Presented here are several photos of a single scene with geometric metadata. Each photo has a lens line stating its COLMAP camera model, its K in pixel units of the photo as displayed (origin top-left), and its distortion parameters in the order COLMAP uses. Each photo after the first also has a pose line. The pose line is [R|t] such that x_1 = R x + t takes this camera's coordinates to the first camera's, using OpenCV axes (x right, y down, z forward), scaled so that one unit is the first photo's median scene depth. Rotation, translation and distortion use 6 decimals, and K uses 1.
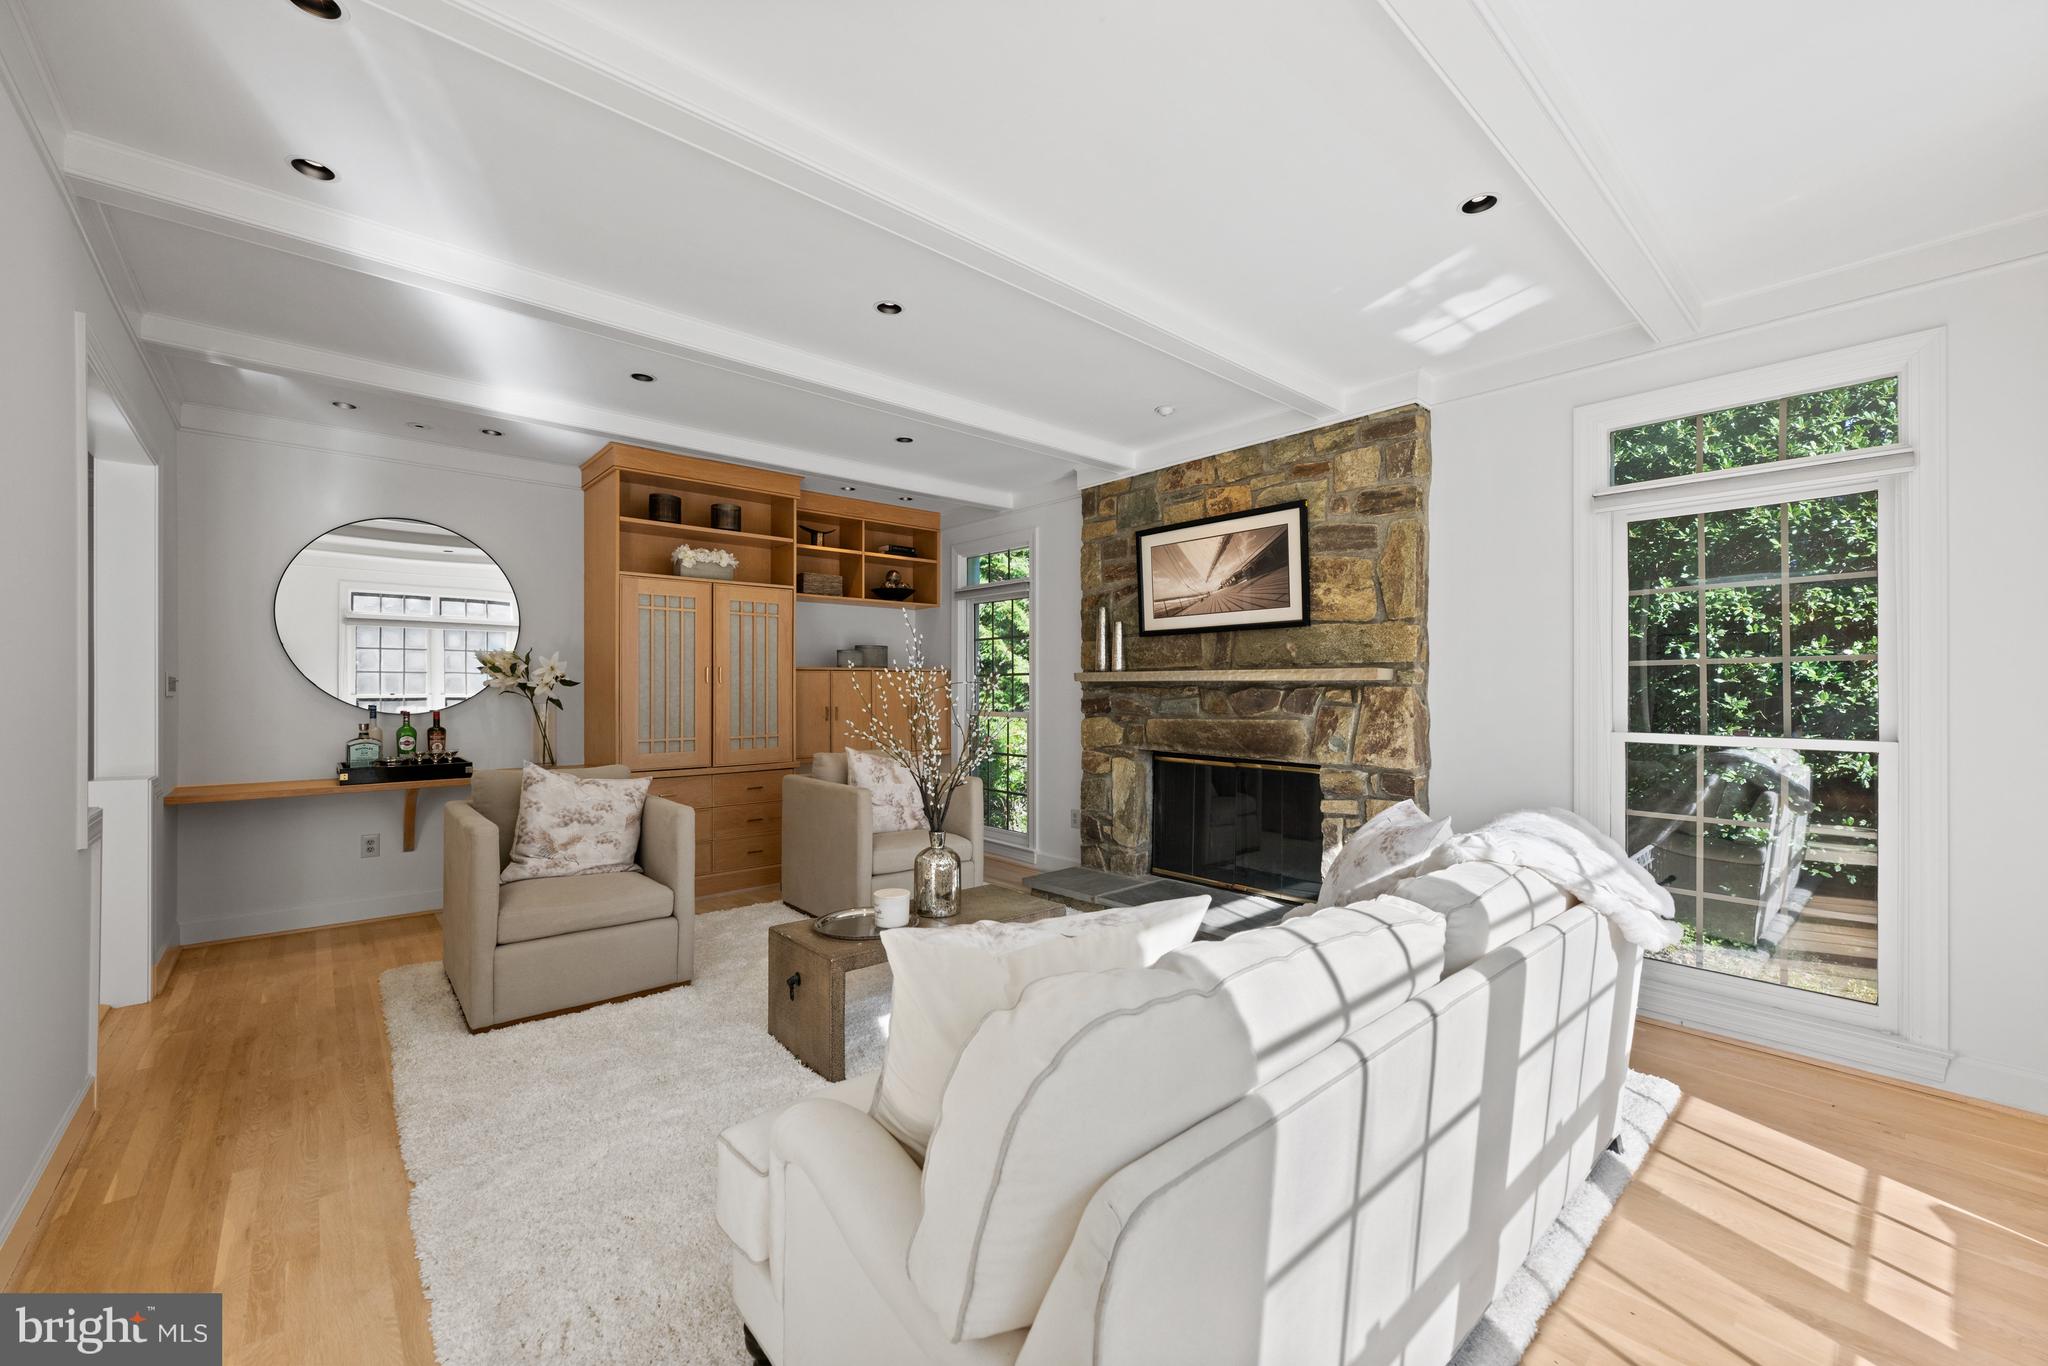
lens RADIAL K [[809.8, 0, 1016.3], [0, 809.8, 680.3], [0, 0, 1]] dist [-0.000872, 0.000009]
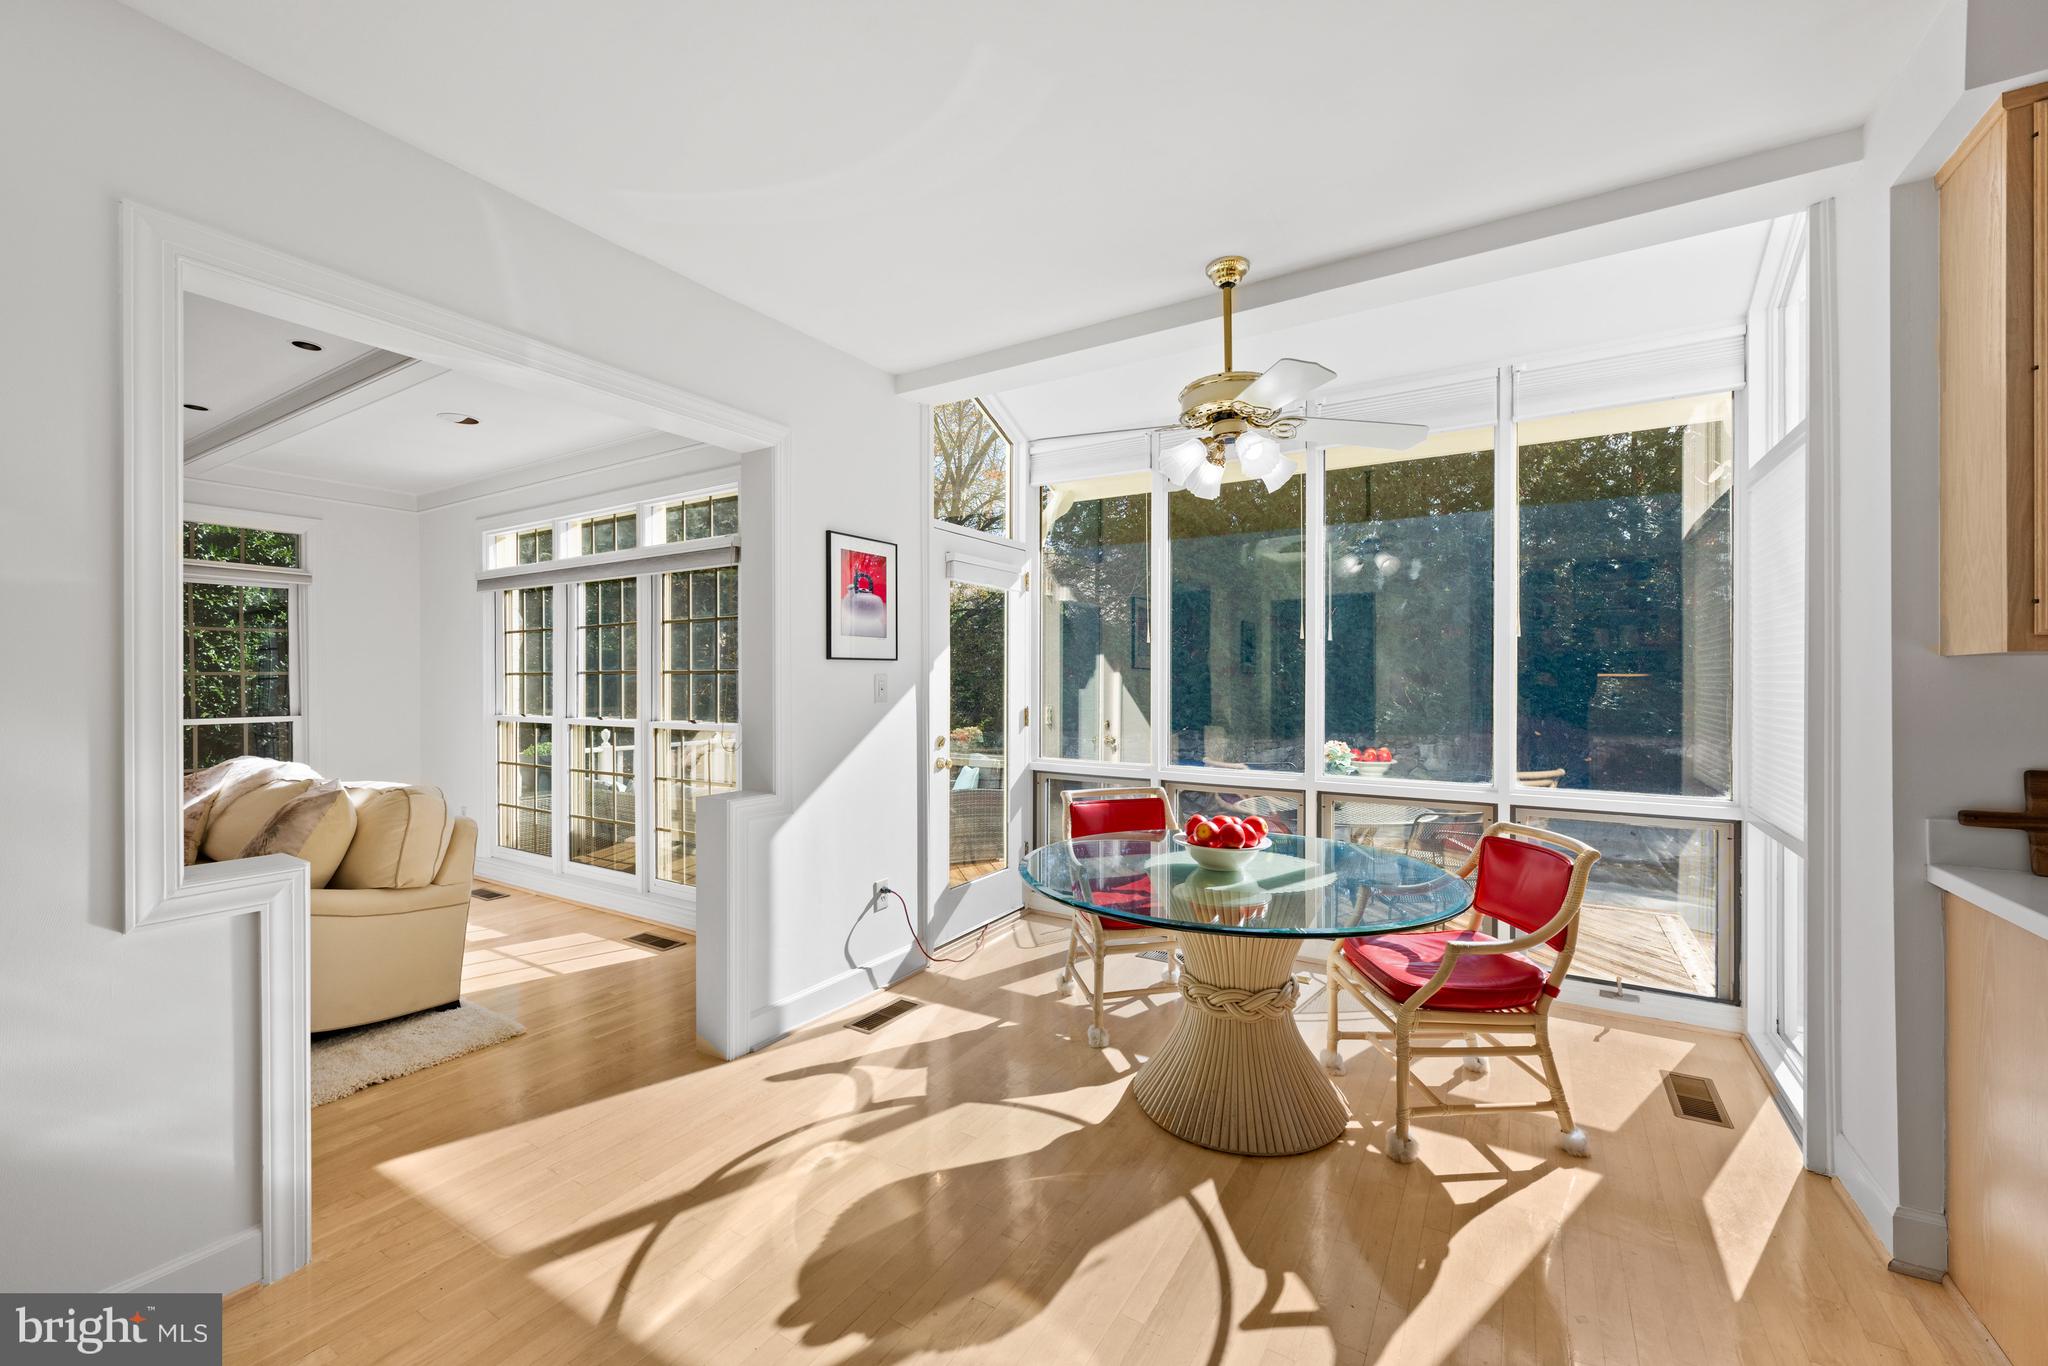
lens RADIAL K [[809.8, 0, 1016.3], [0, 809.8, 680.3], [0, 0, 1]] dist [-0.000872, 0.000009]
pose [[-0.288404, -0.003496, 0.957502, -0.906656], [-0.007550, 0.999971, 0.001377, -0.019949], [-0.957479, -0.006832, -0.288422, -0.056062]]
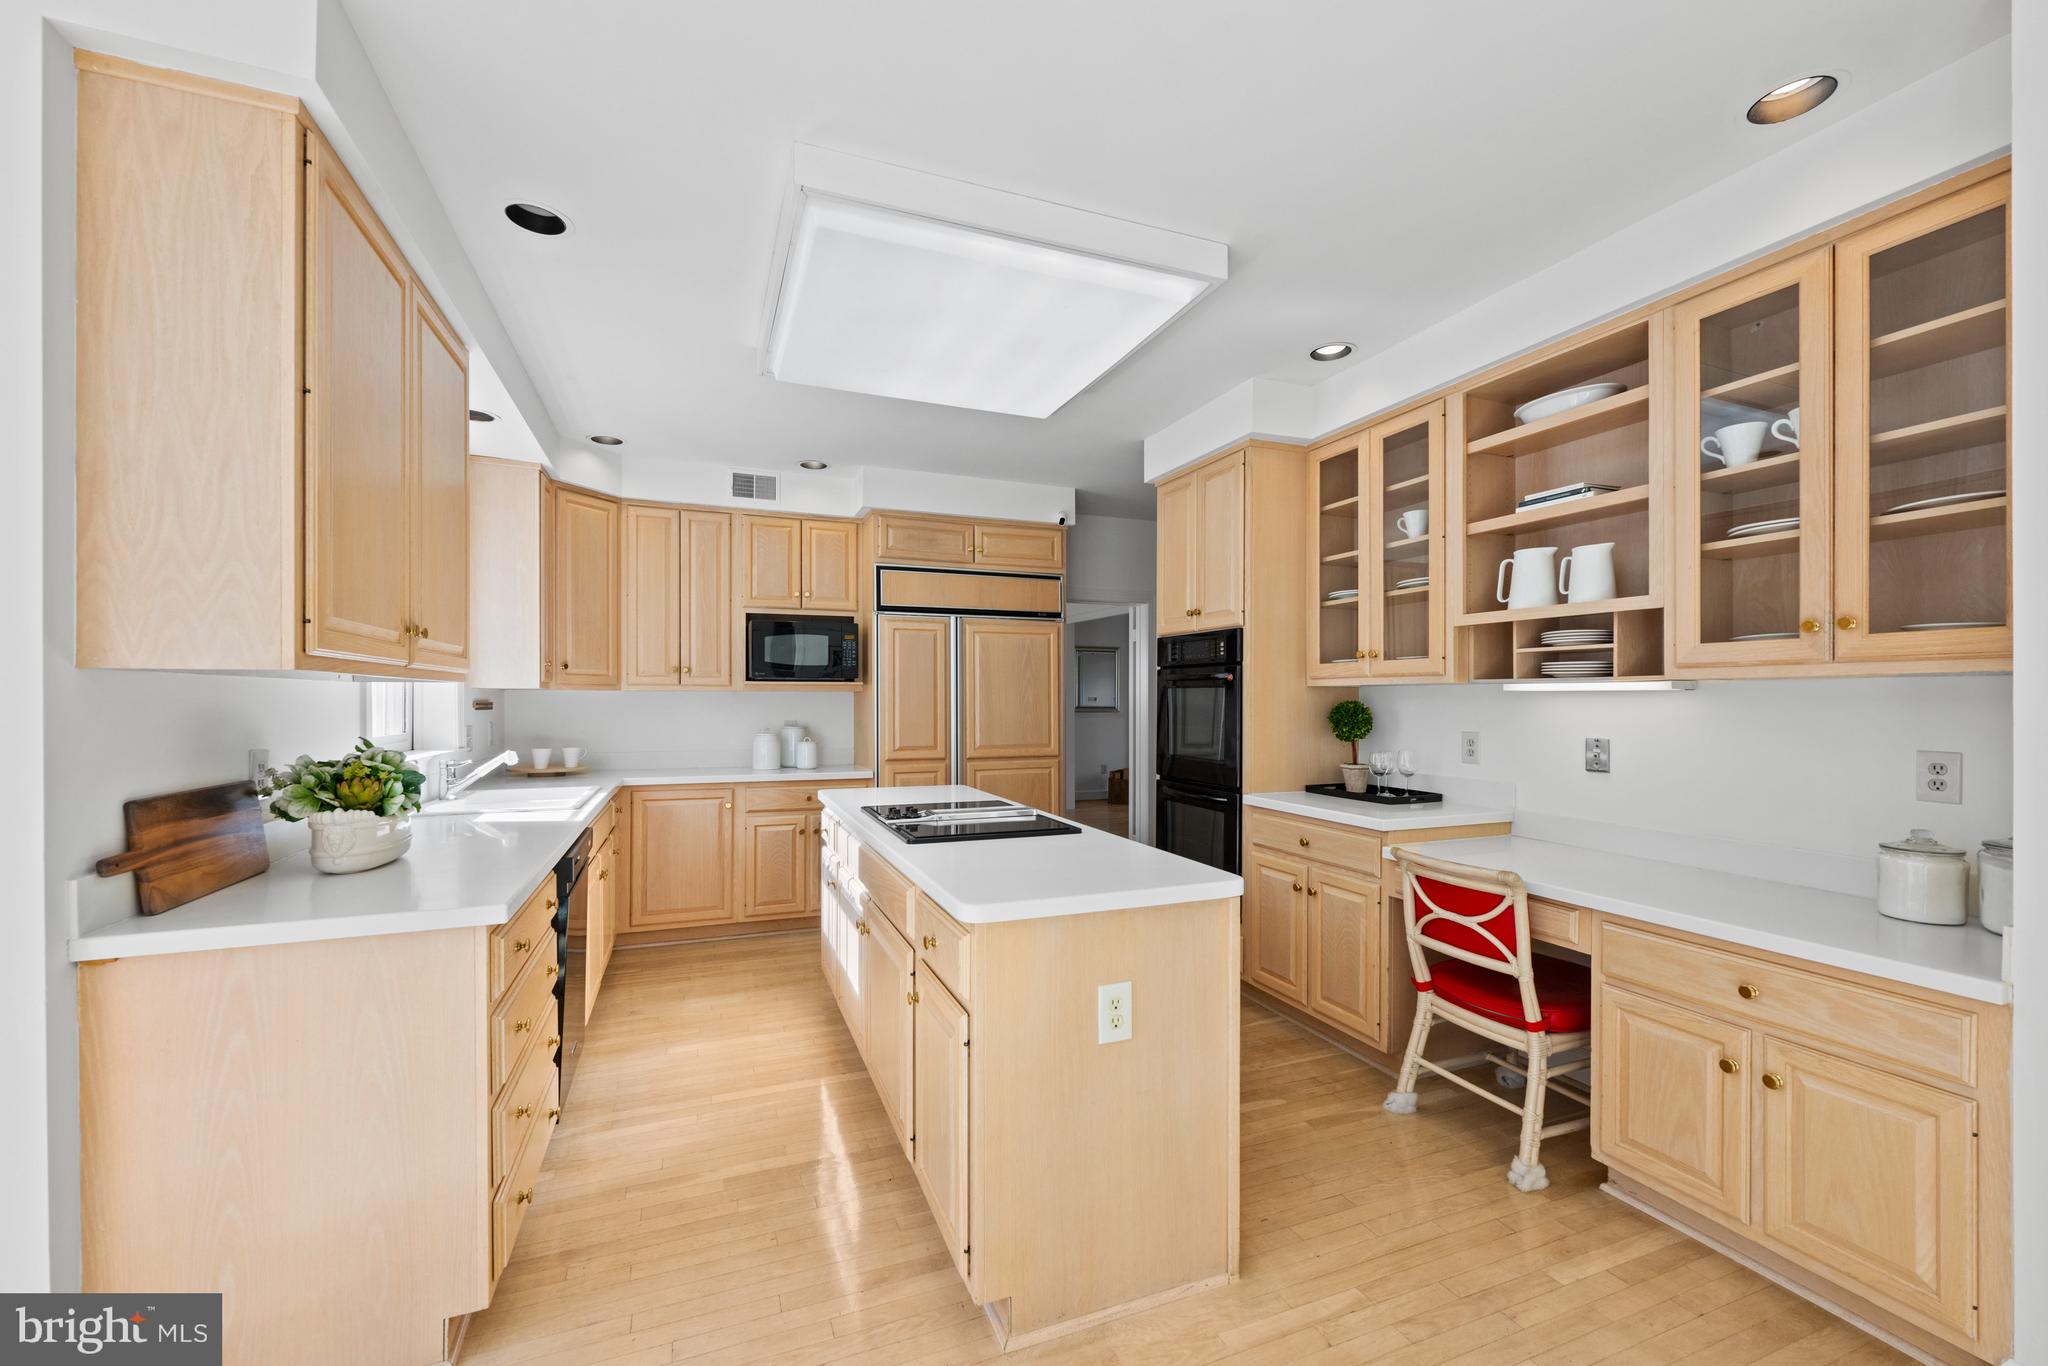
lens RADIAL K [[821.0, 0, 1022.6], [0, 821.0, 699.7], [0, 0, 1]] dist [-0.000589, 0.000160]
pose [[-0.331919, -0.003030, -0.943303, -0.399978], [0.005386, 0.999972, -0.005108, -0.018194], [0.943293, -0.006776, -0.331894, -0.182993]]
